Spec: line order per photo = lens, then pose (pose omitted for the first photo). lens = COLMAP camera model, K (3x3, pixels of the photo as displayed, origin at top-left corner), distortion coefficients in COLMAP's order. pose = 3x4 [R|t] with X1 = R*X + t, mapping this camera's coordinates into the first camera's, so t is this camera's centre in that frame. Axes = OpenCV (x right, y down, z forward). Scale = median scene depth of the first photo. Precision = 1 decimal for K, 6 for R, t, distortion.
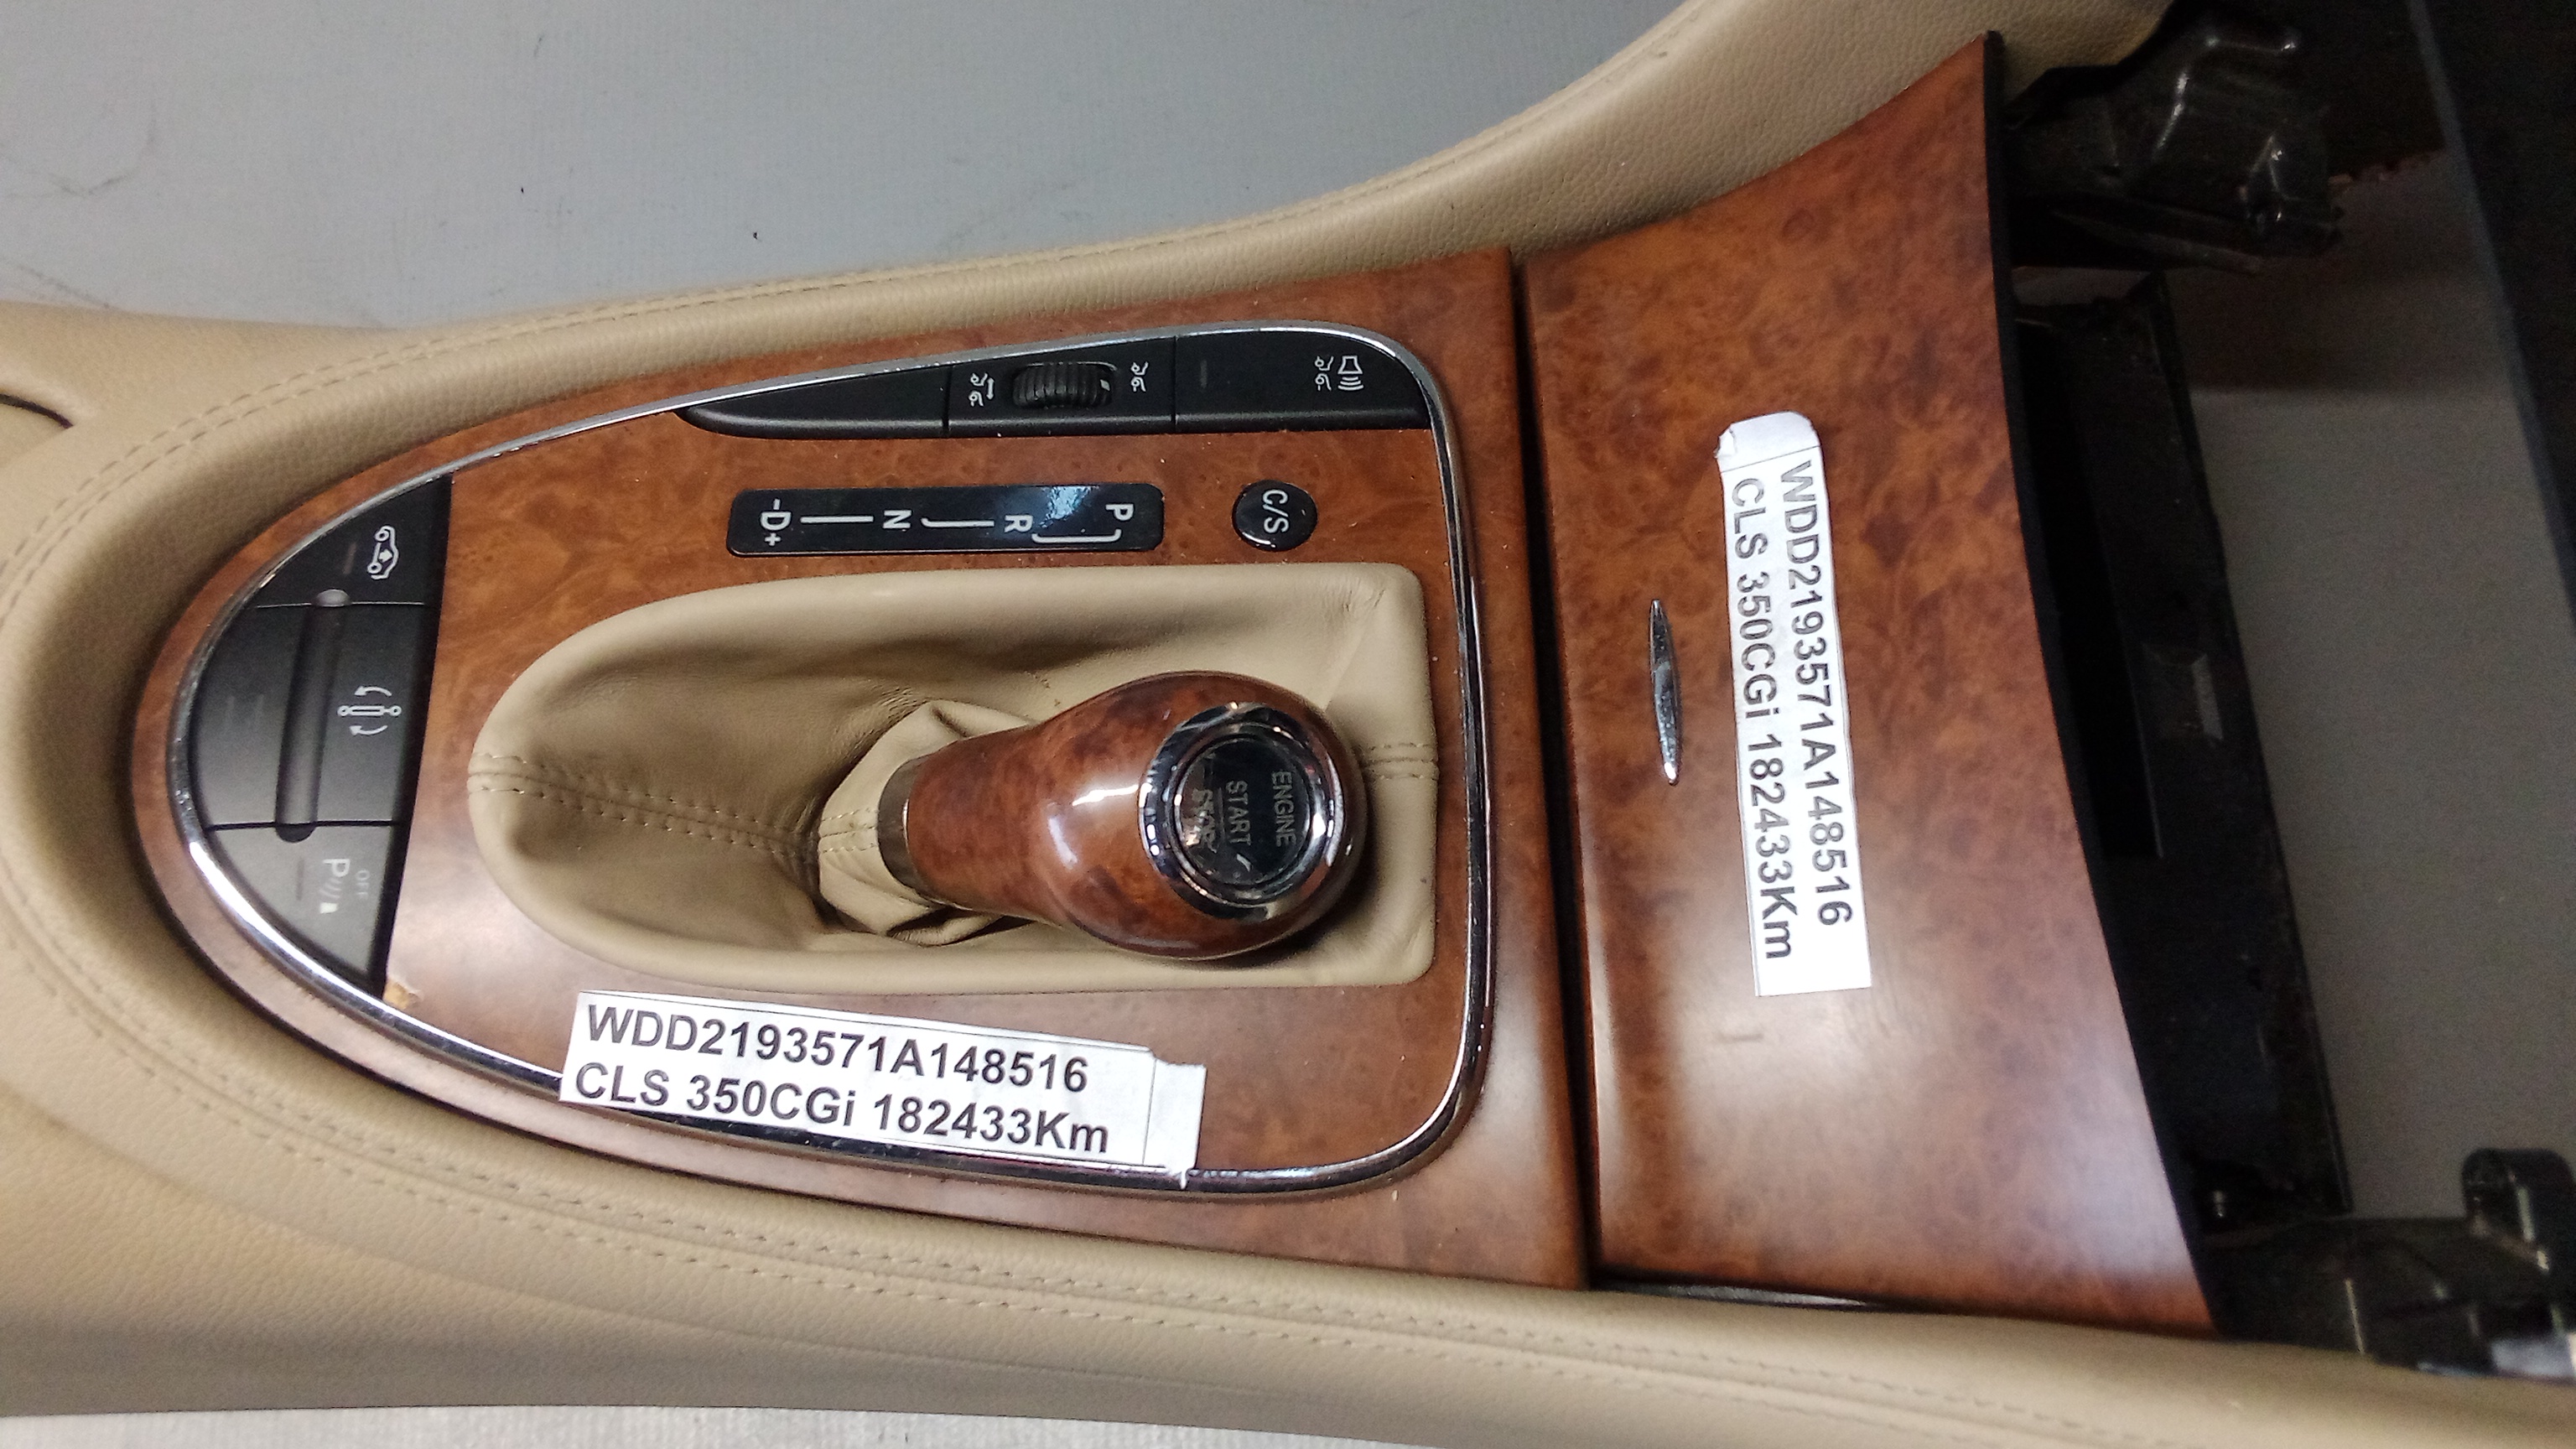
lens RADIAL K [[2014.2, 0, 1288.0], [0, 2014.2, 724.5], [0, 0, 1]] dist [0.049657, -0.085174]
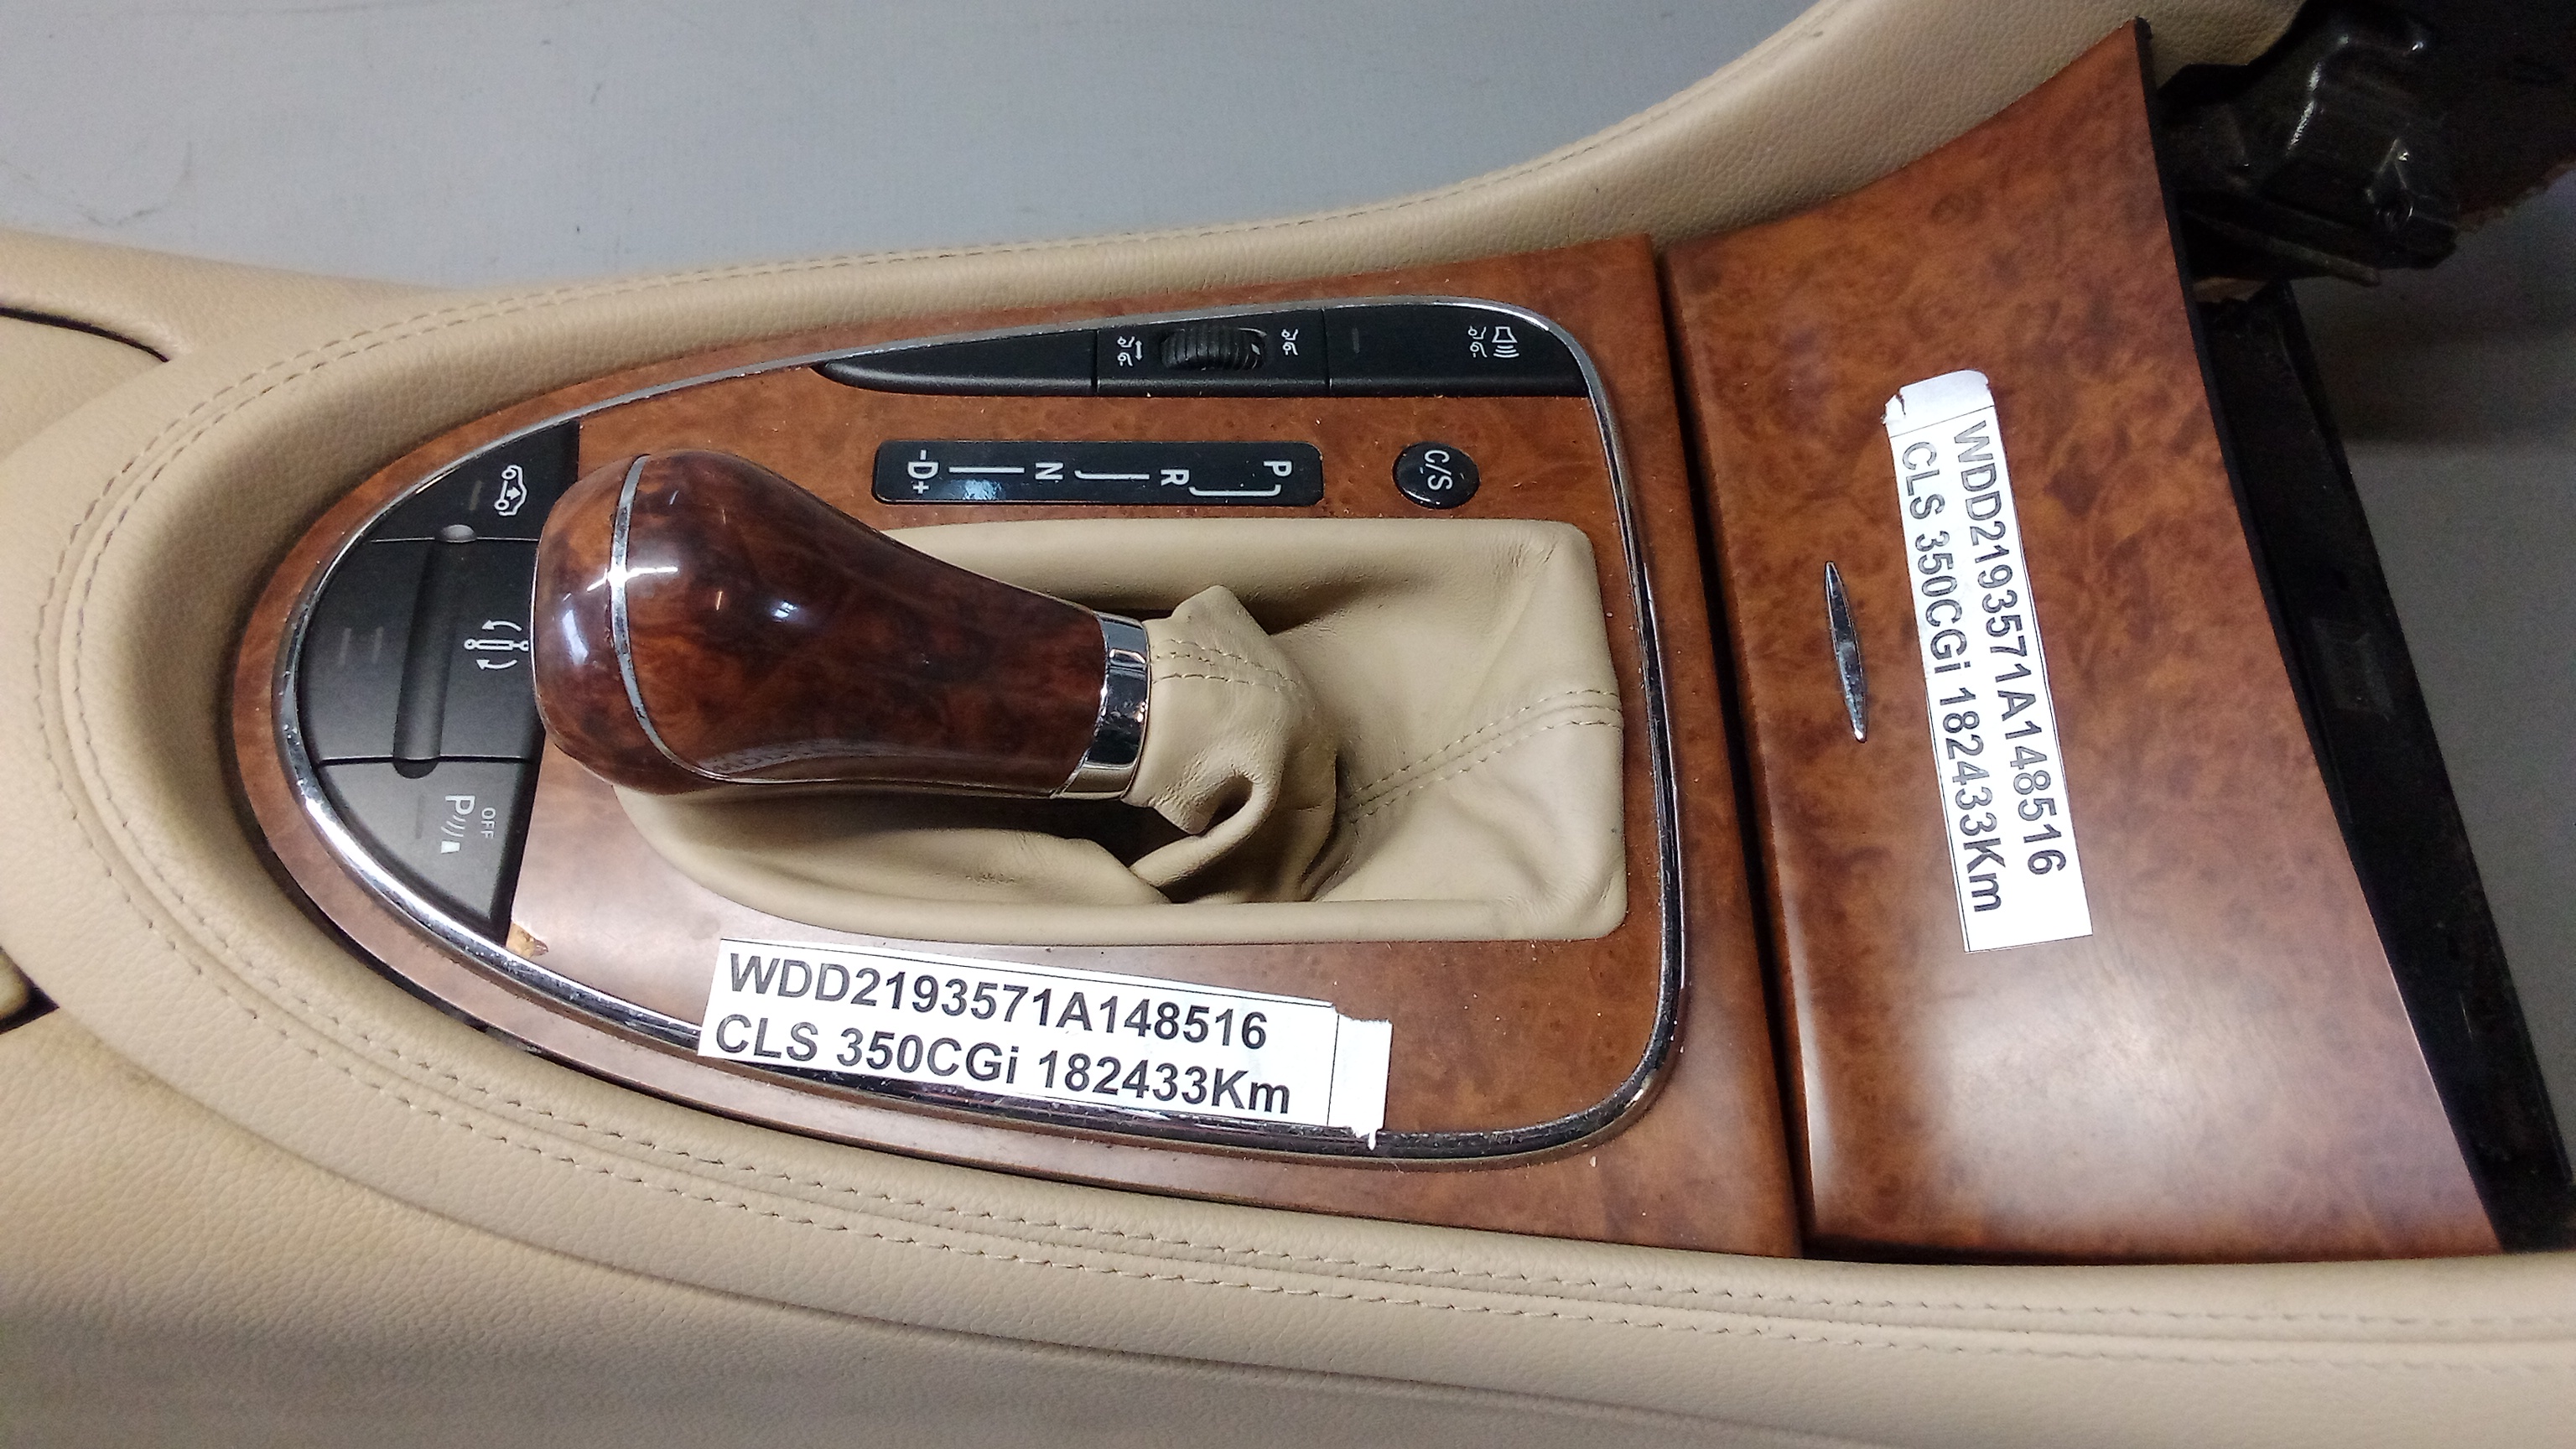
lens RADIAL K [[2032.5, 0, 1288.0], [0, 2032.5, 724.5], [0, 0, 1]] dist [0.052343, -0.097701]
pose [[0.998579, 0.010783, 0.052184, -0.138404], [-0.005032, 0.994017, -0.109109, 0.133334], [-0.053048, 0.108691, 0.992659, 0.044589]]
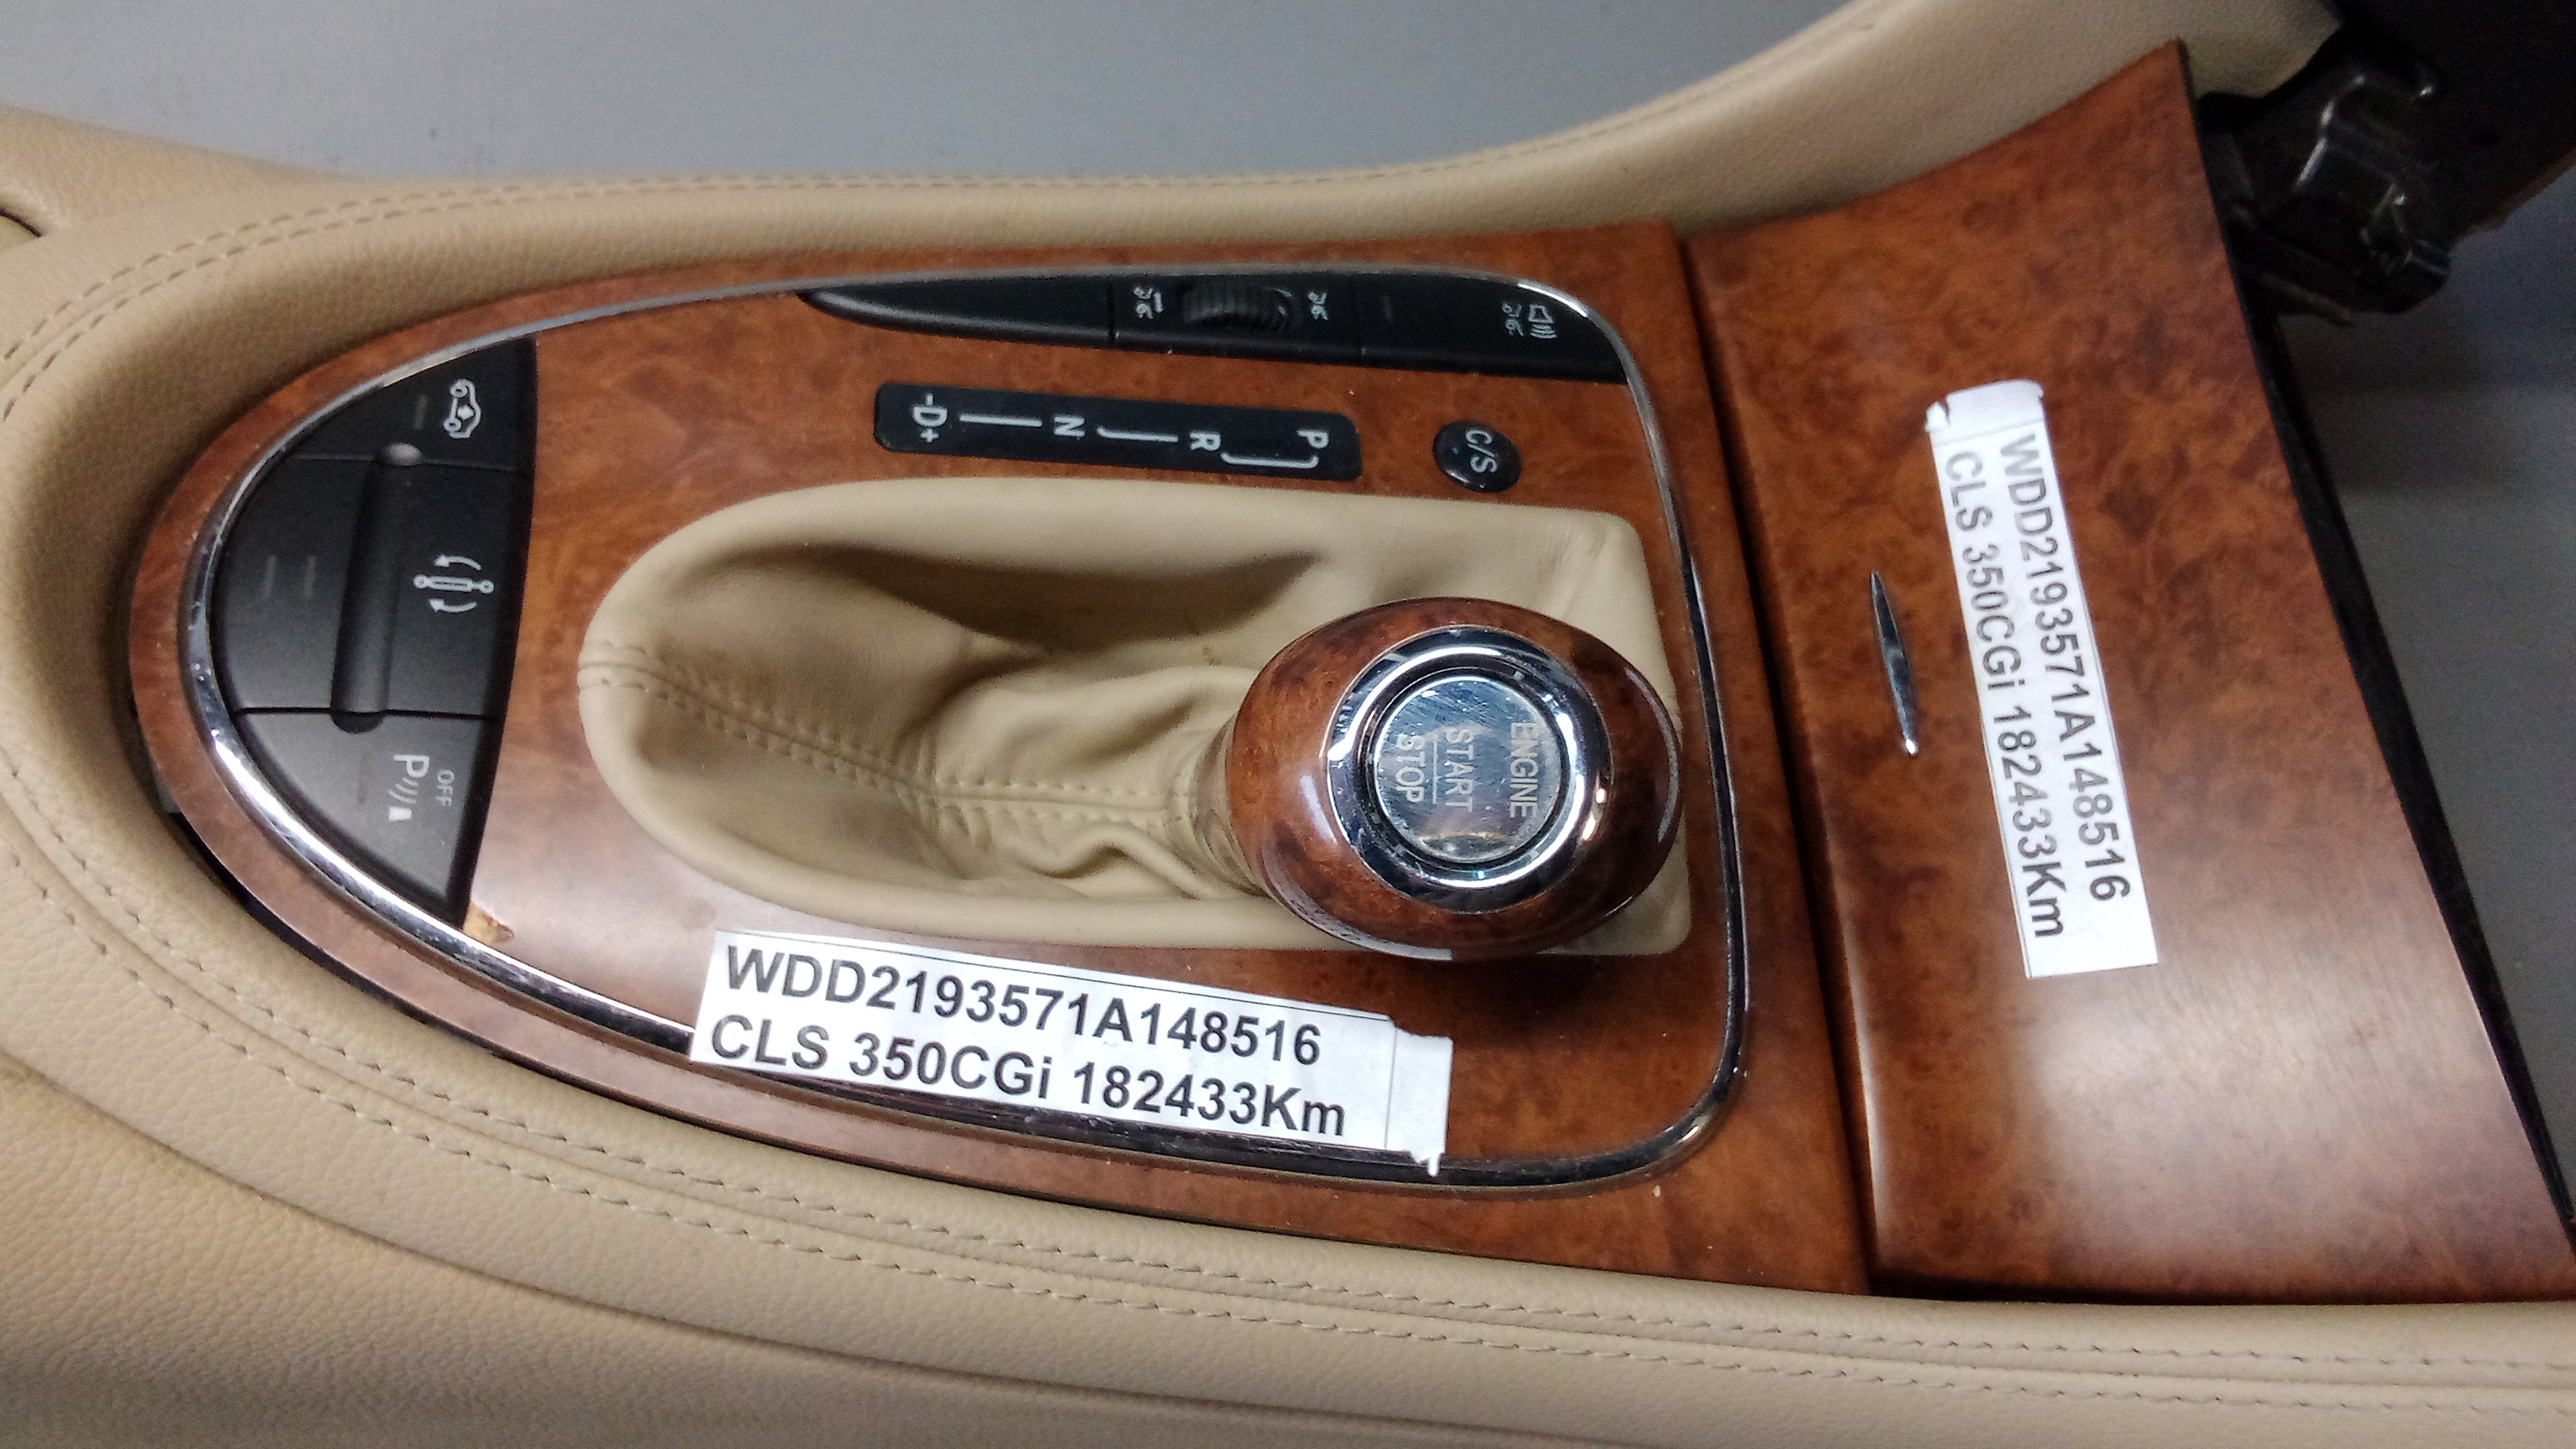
lens RADIAL K [[2054.0, 0, 1288.0], [0, 2054.0, 724.5], [0, 0, 1]] dist [0.050996, -0.096602]
pose [[0.980084, 0.052287, 0.191576, -0.284331], [-0.030885, 0.993110, -0.113047, 0.135252], [-0.196167, 0.104879, 0.974946, 0.129007]]
